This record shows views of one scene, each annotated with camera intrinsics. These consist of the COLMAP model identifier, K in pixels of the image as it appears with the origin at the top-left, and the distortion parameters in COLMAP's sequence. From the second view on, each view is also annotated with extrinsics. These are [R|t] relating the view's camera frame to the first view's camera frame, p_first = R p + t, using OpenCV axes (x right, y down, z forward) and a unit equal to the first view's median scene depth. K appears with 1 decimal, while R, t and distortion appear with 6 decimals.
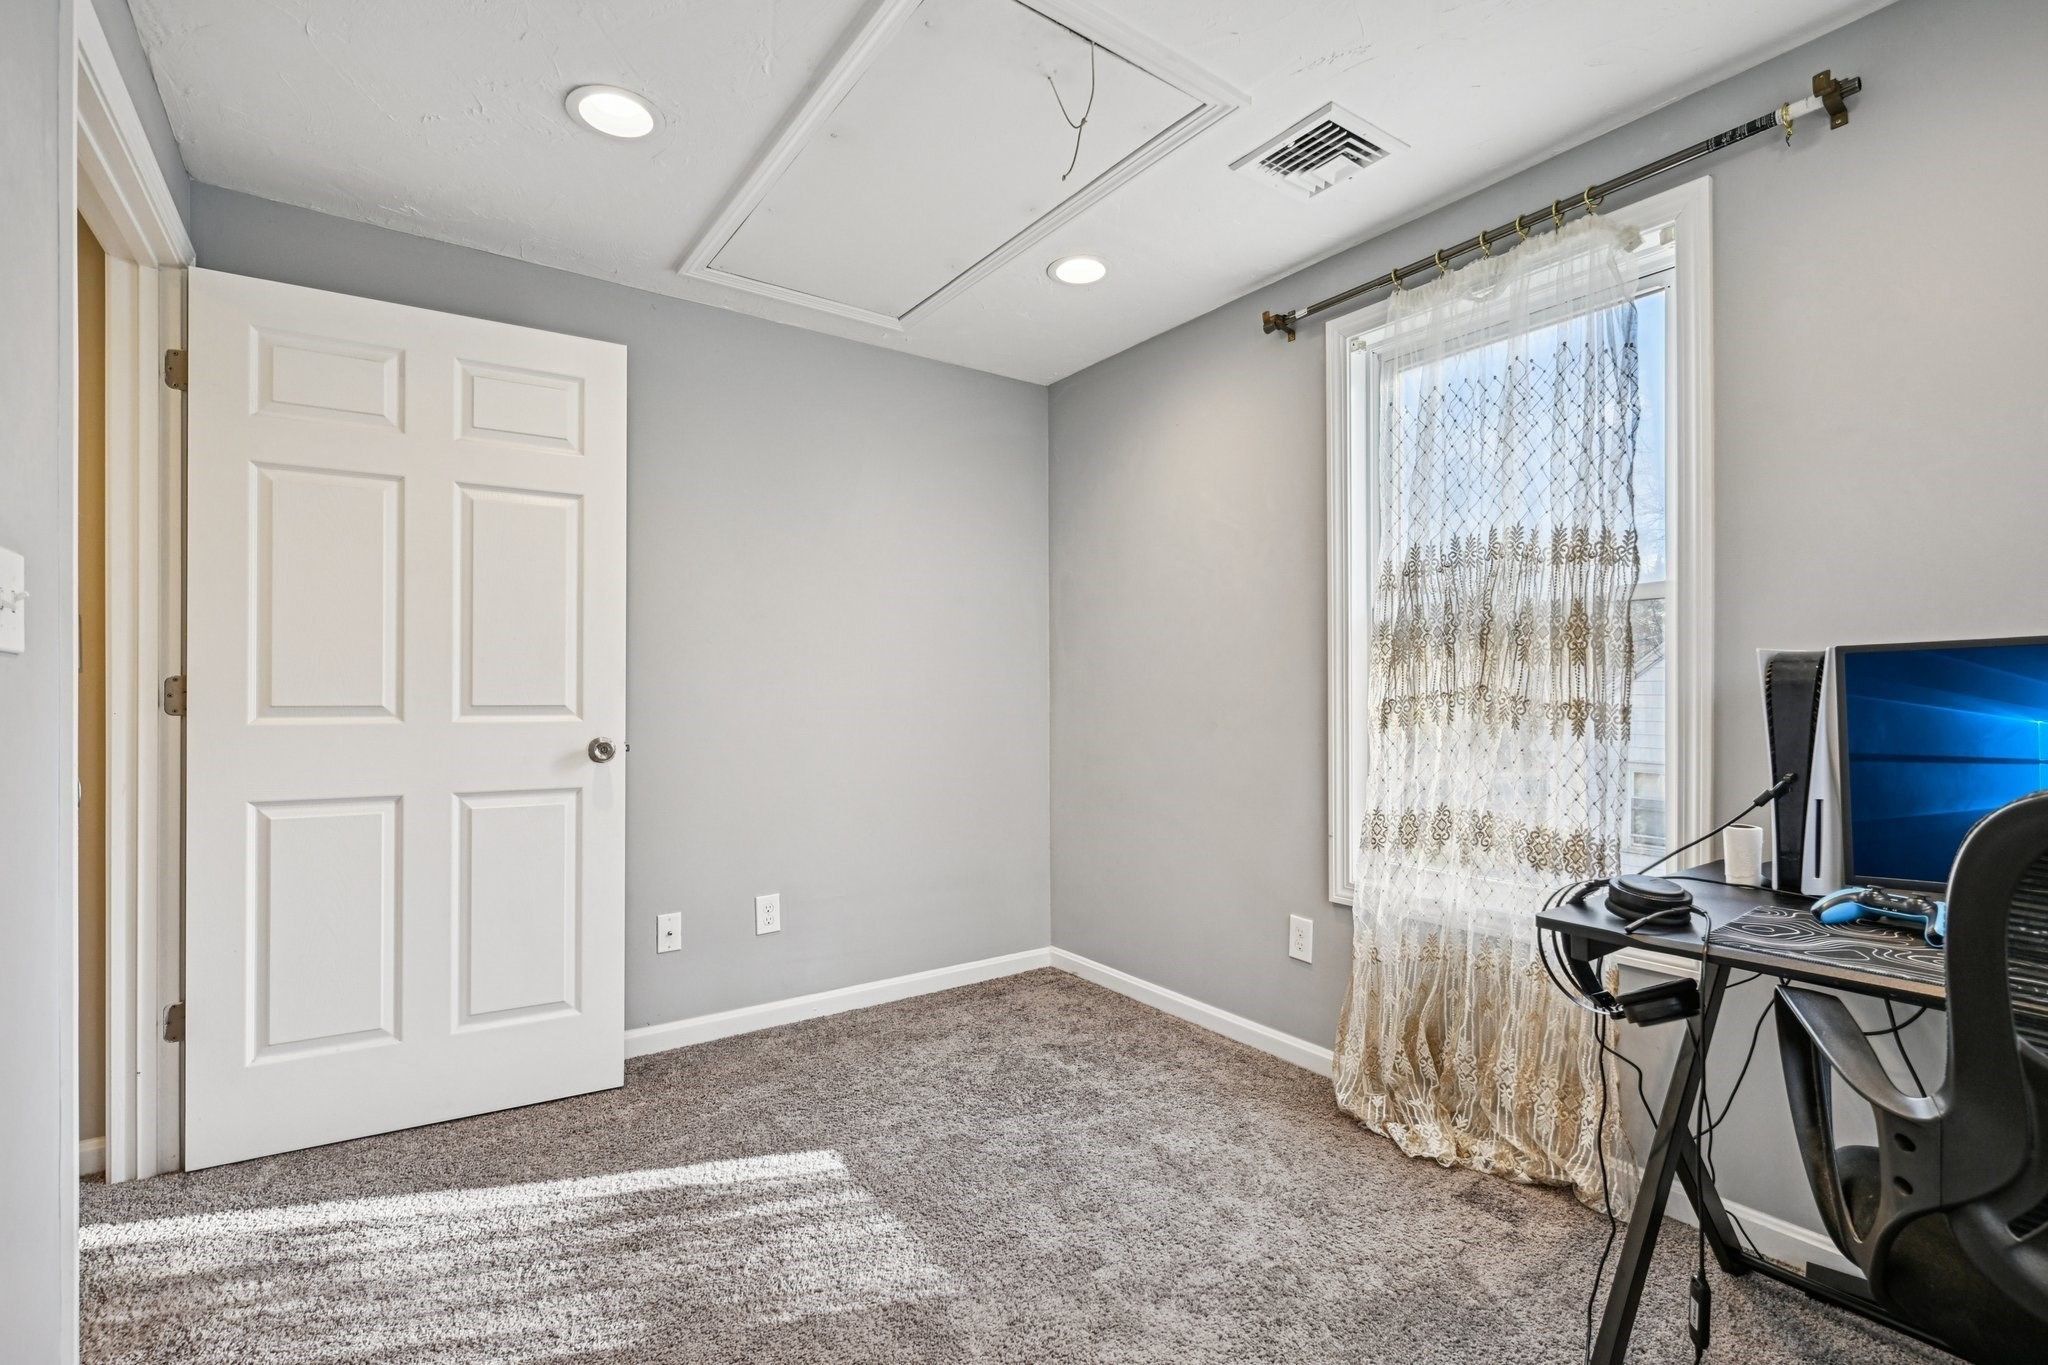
lens RADIAL K [[912.4, 0, 1020.6], [0, 912.4, 688.7], [0, 0, 1]] dist [0.000618, 0.000412]
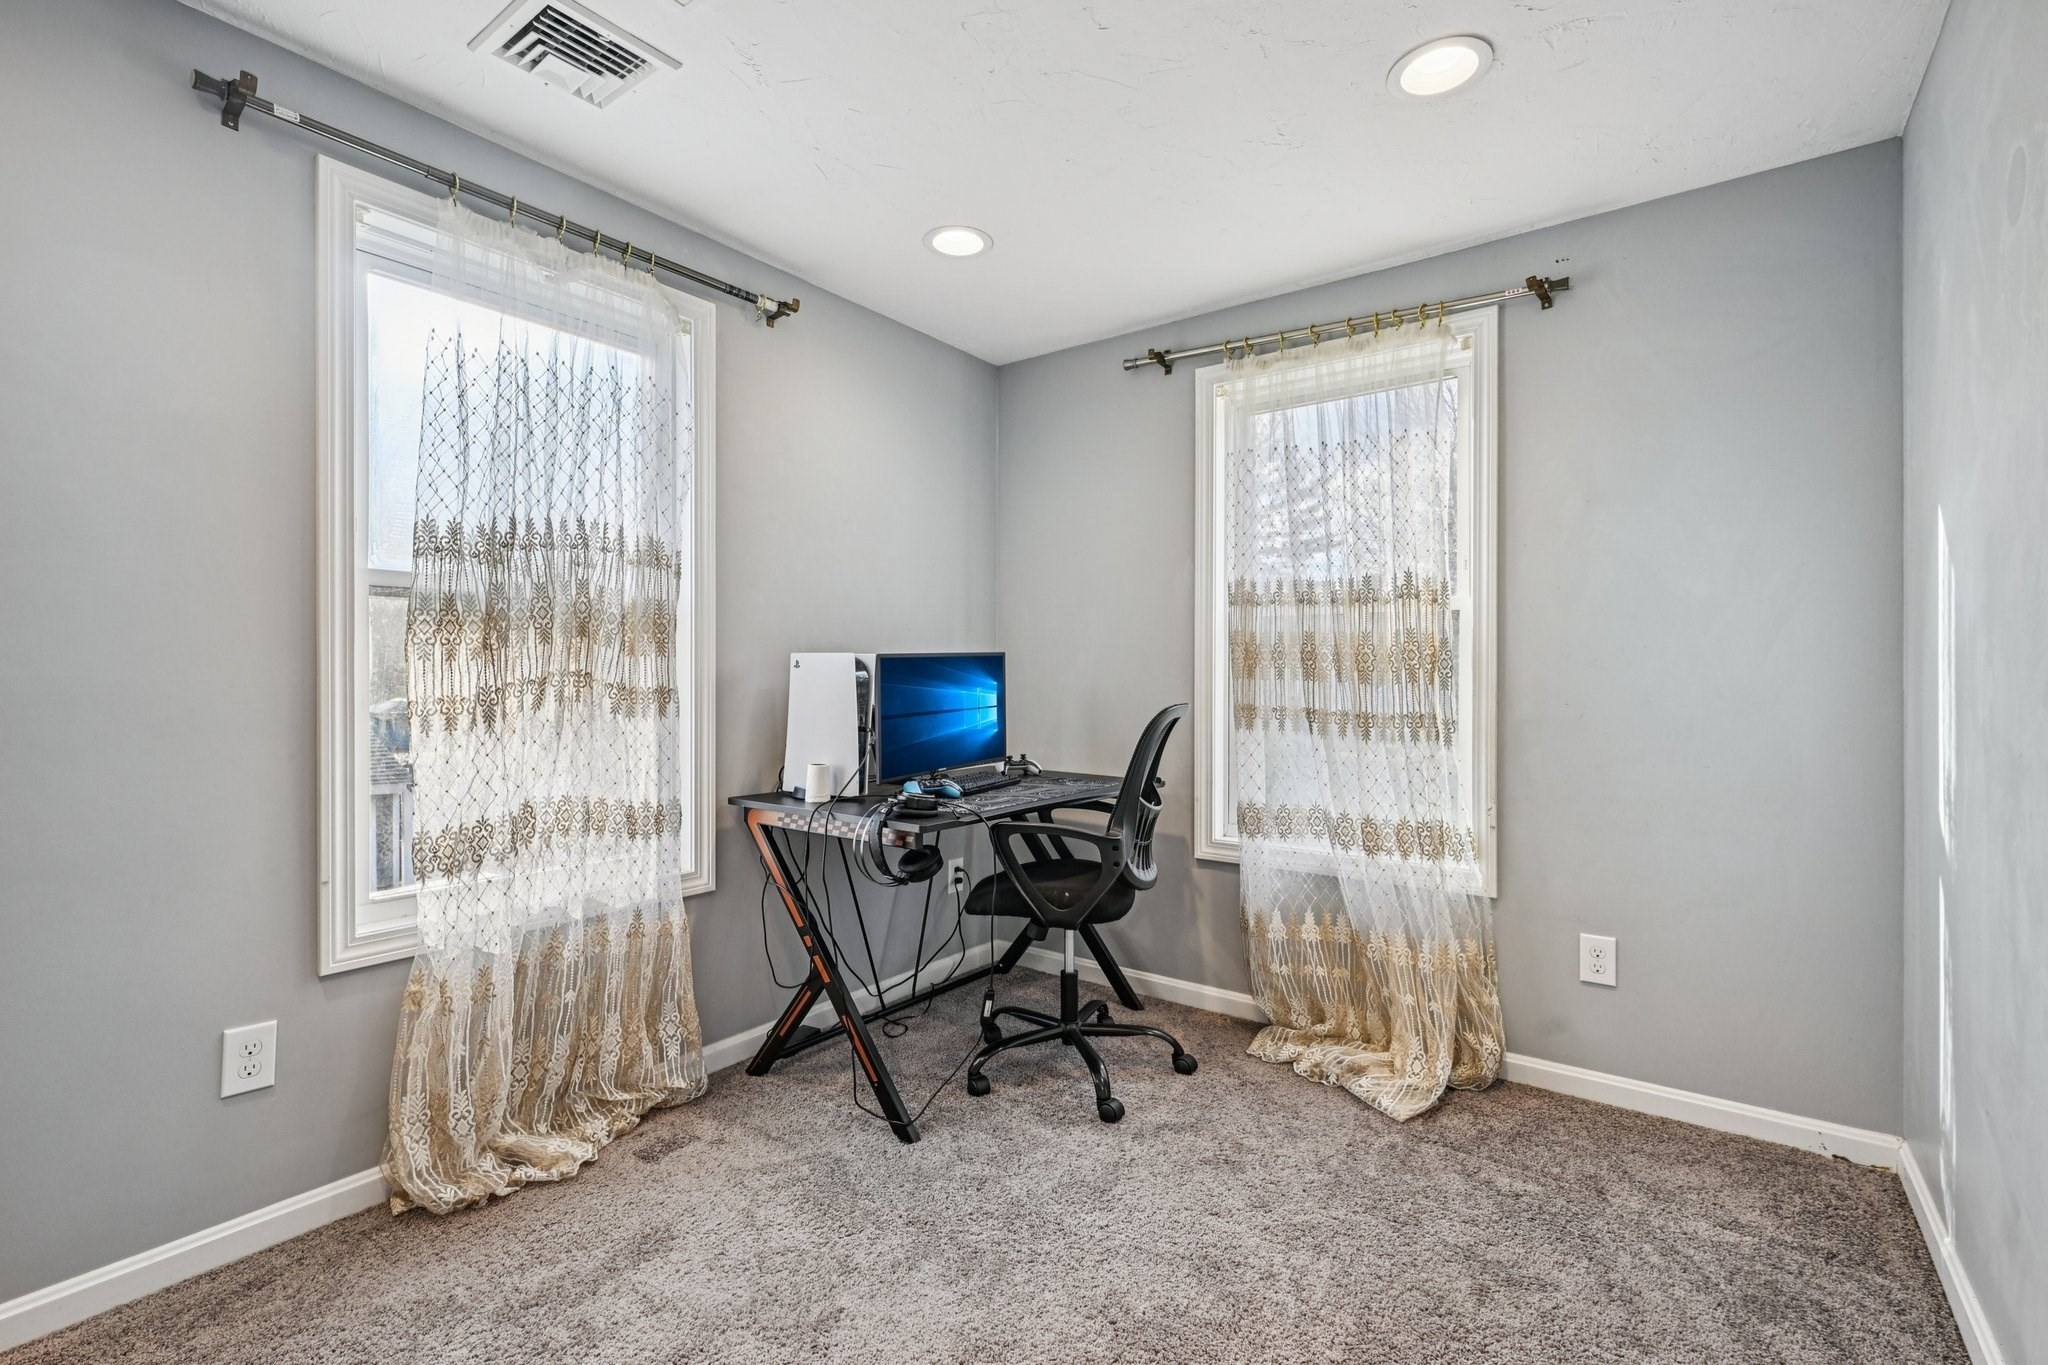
lens RADIAL K [[912.4, 0, 1021.8], [0, 912.4, 679.3], [0, 0, 1]] dist [0.000618, 0.000412]
pose [[-0.300980, 0.004235, 0.953621, -0.599744], [-0.000785, 0.999989, -0.004689, 0.008008], [-0.953630, -0.002160, -0.300974, 0.835904]]
